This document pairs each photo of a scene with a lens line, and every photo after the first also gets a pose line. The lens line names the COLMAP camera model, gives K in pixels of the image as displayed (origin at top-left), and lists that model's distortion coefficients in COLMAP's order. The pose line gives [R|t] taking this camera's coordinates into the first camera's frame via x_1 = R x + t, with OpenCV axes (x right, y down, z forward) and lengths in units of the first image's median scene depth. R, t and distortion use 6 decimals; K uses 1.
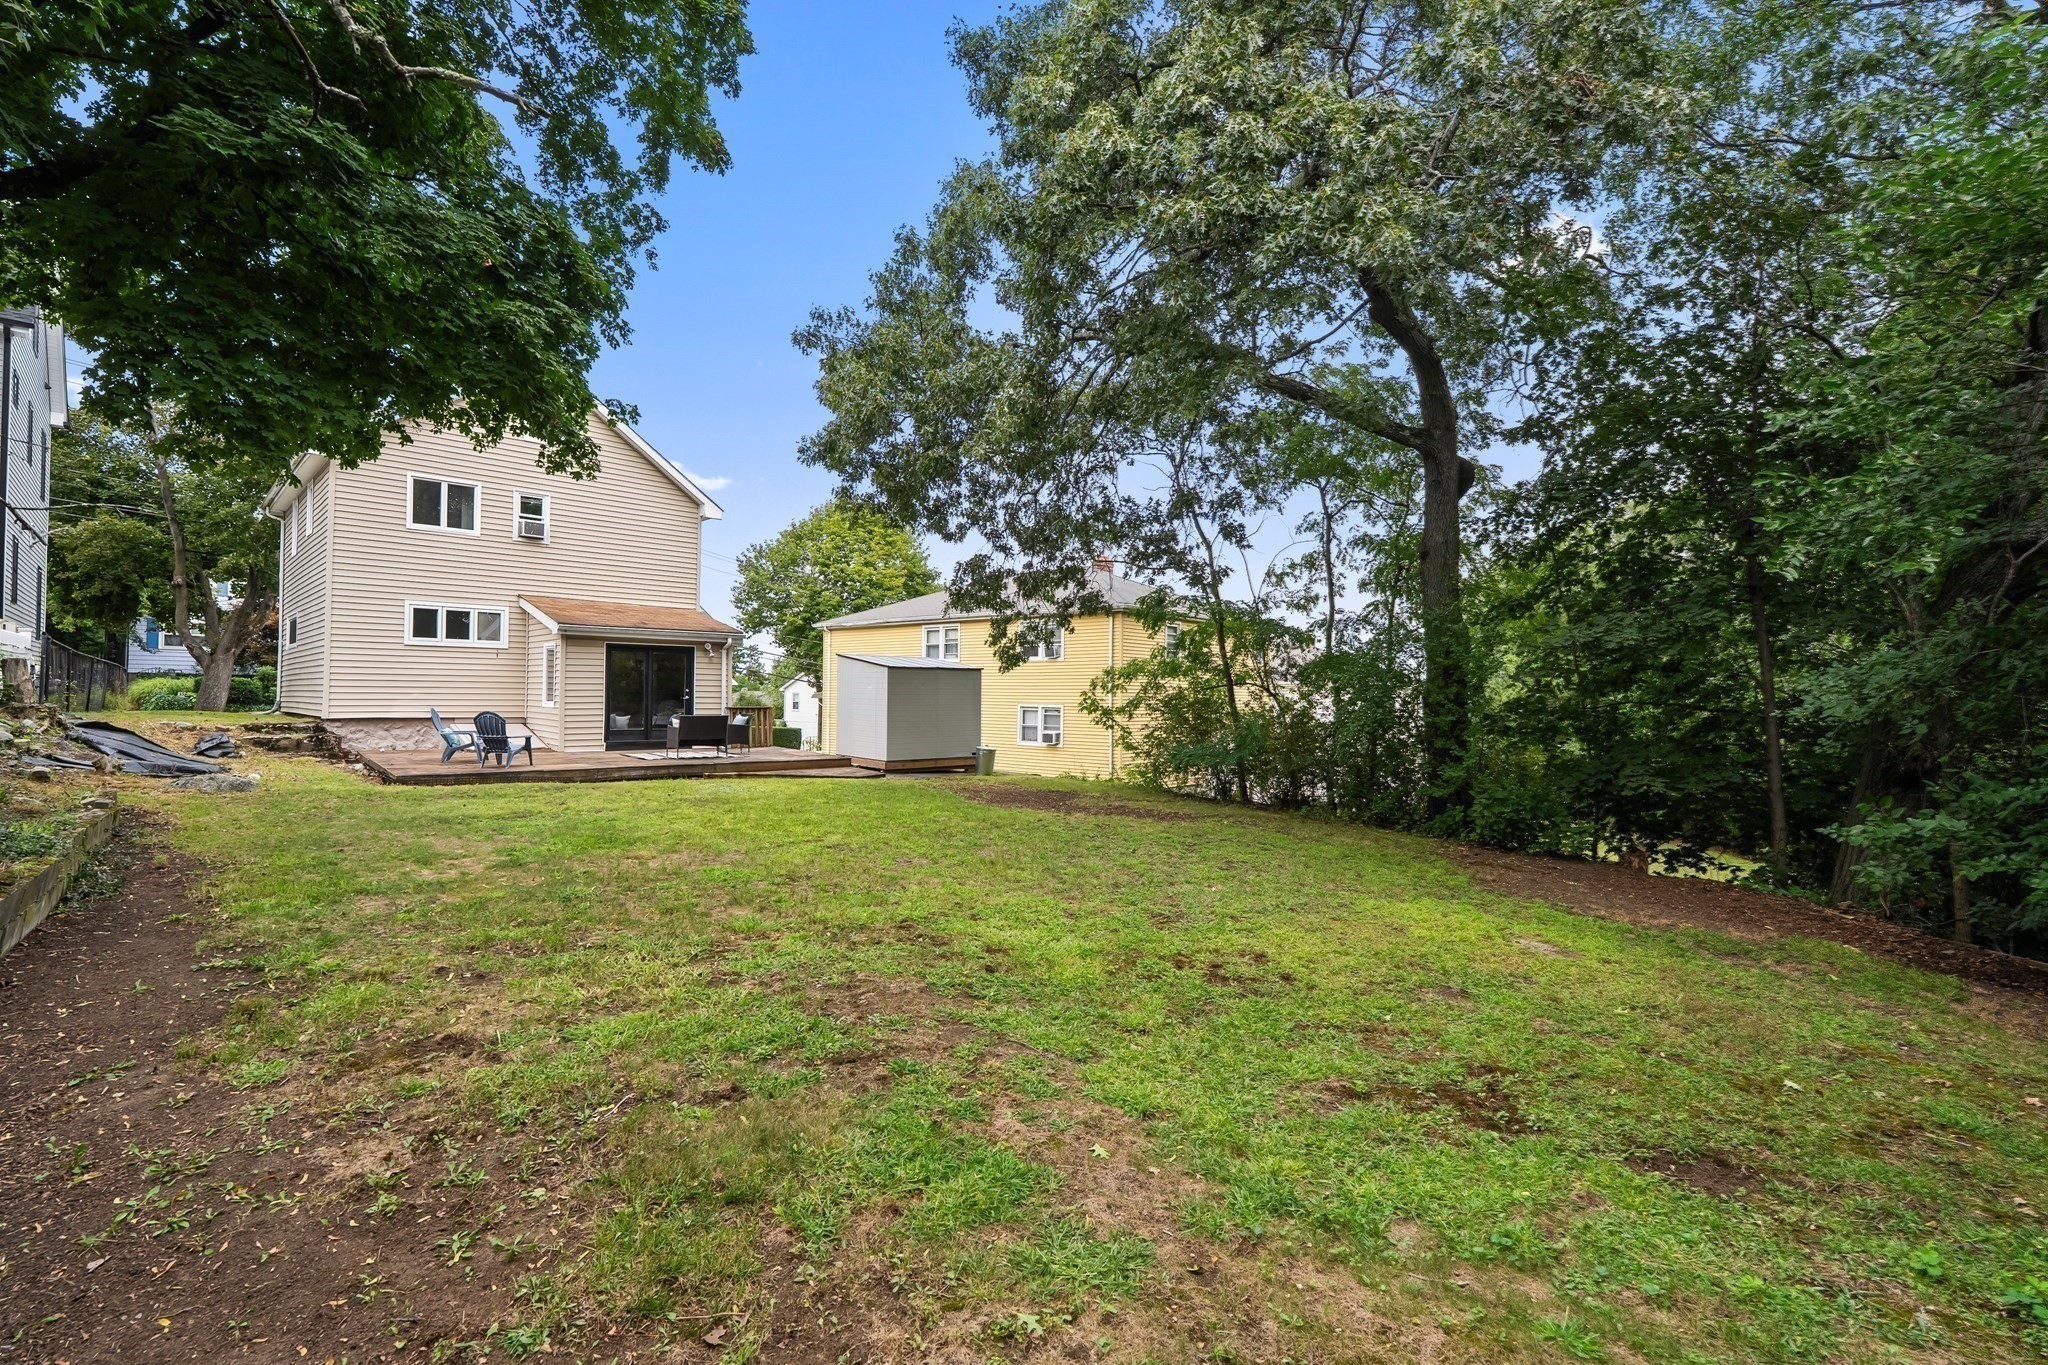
lens RADIAL K [[932.5, 0, 1036.2], [0, 932.5, 678.0], [0, 0, 1]] dist [0.001375, 0.000482]
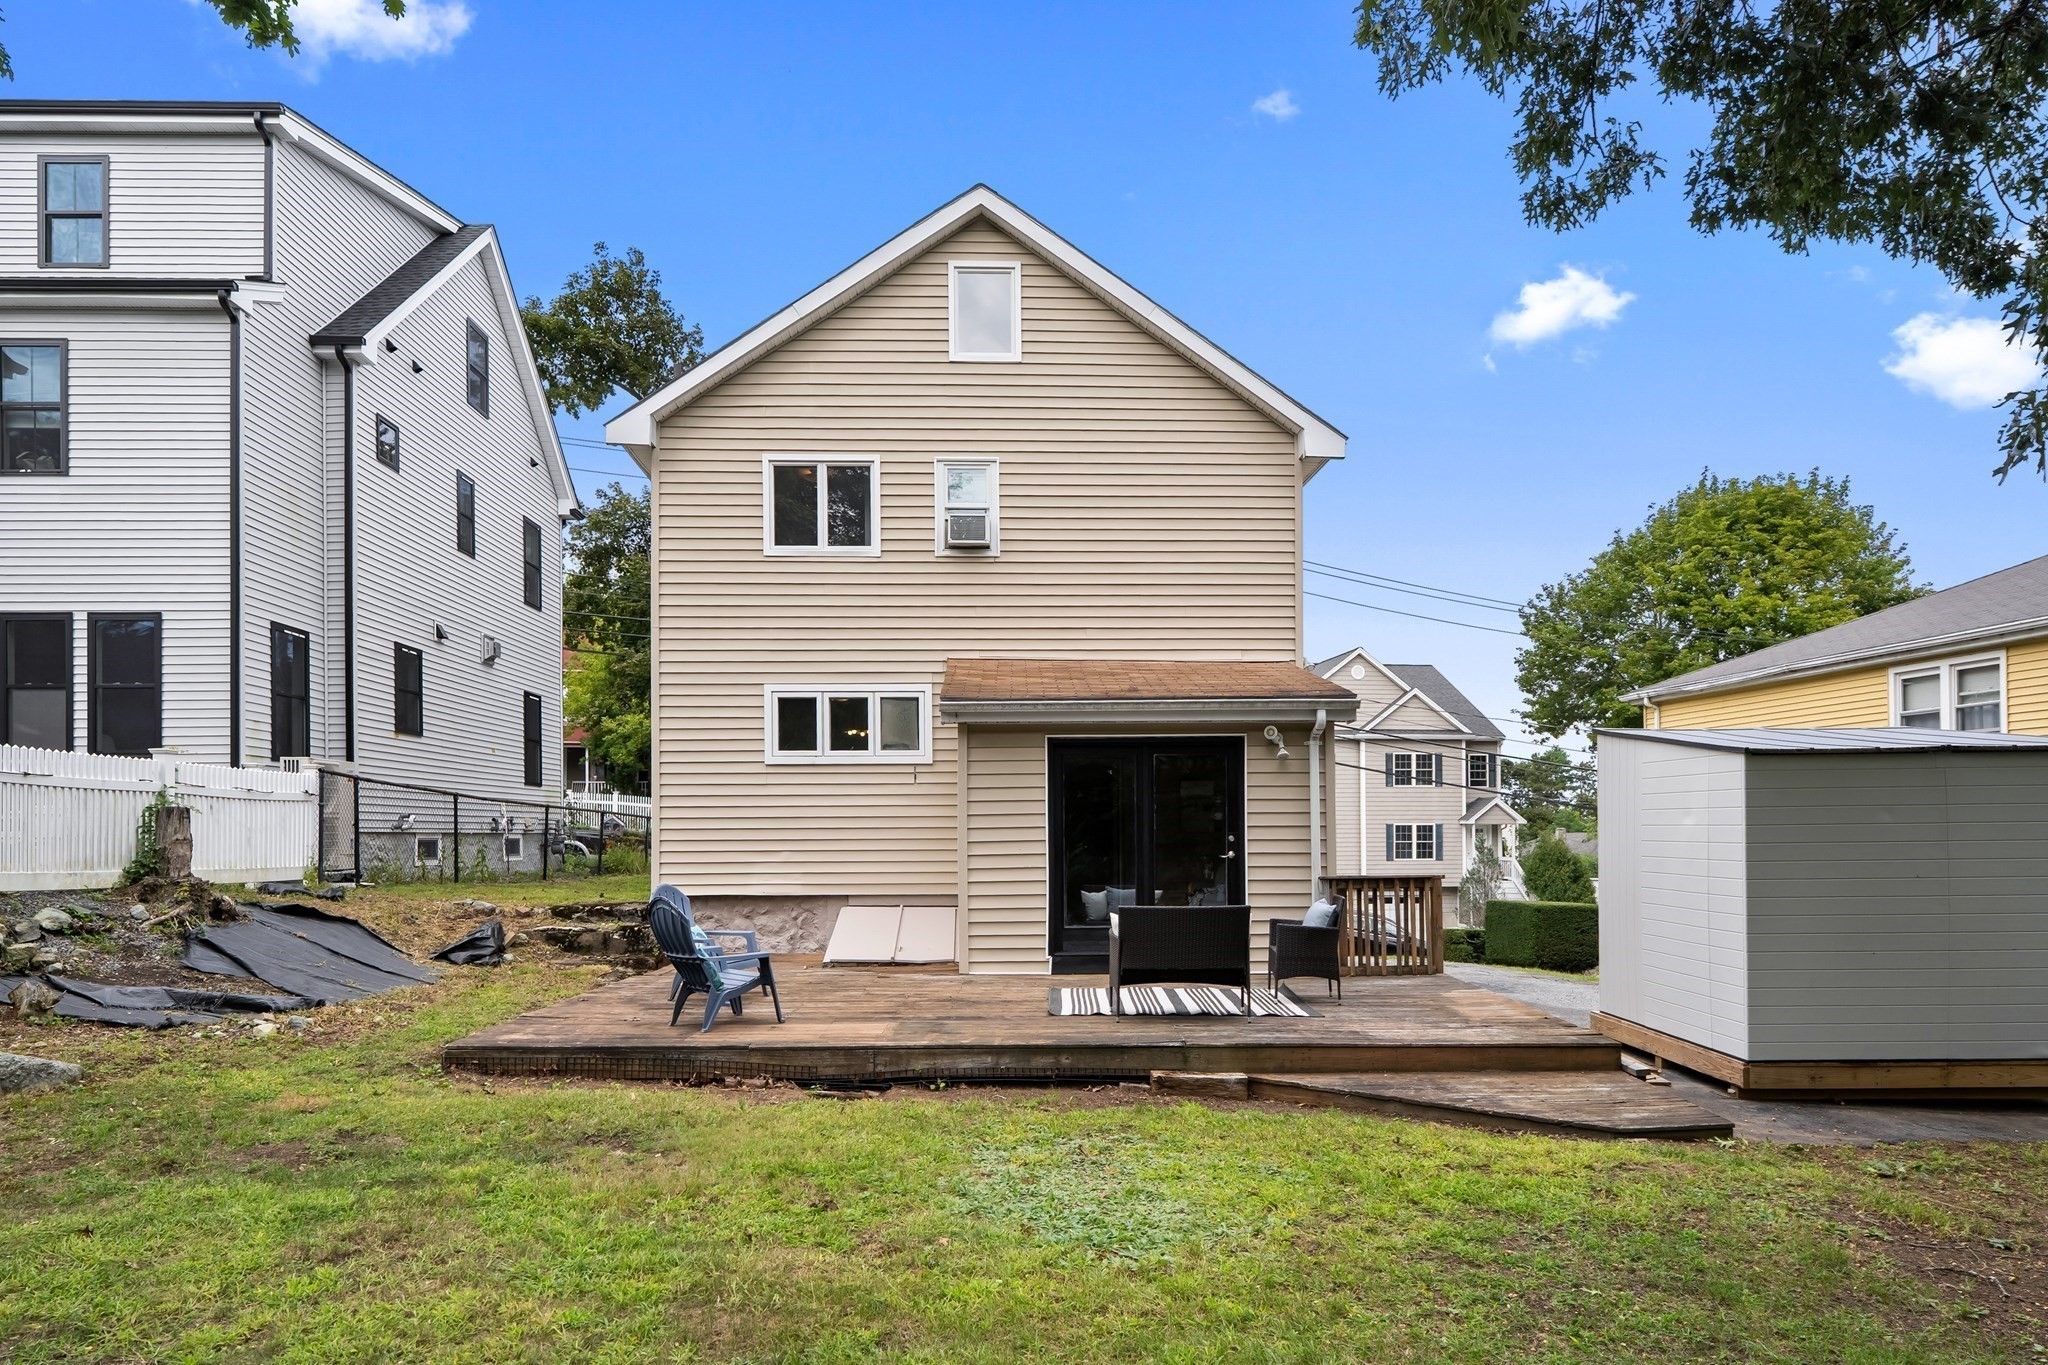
lens RADIAL K [[1262.5, 0, 1014.1], [0, 1262.5, 834.5], [0, 0, 1]] dist [-0.003936, 0.000214]
pose [[0.740942, -0.016832, -0.671358, -0.058004], [0.026420, 0.999643, 0.004095, 0.006618], [0.671049, -0.020771, 0.741122, 0.517865]]
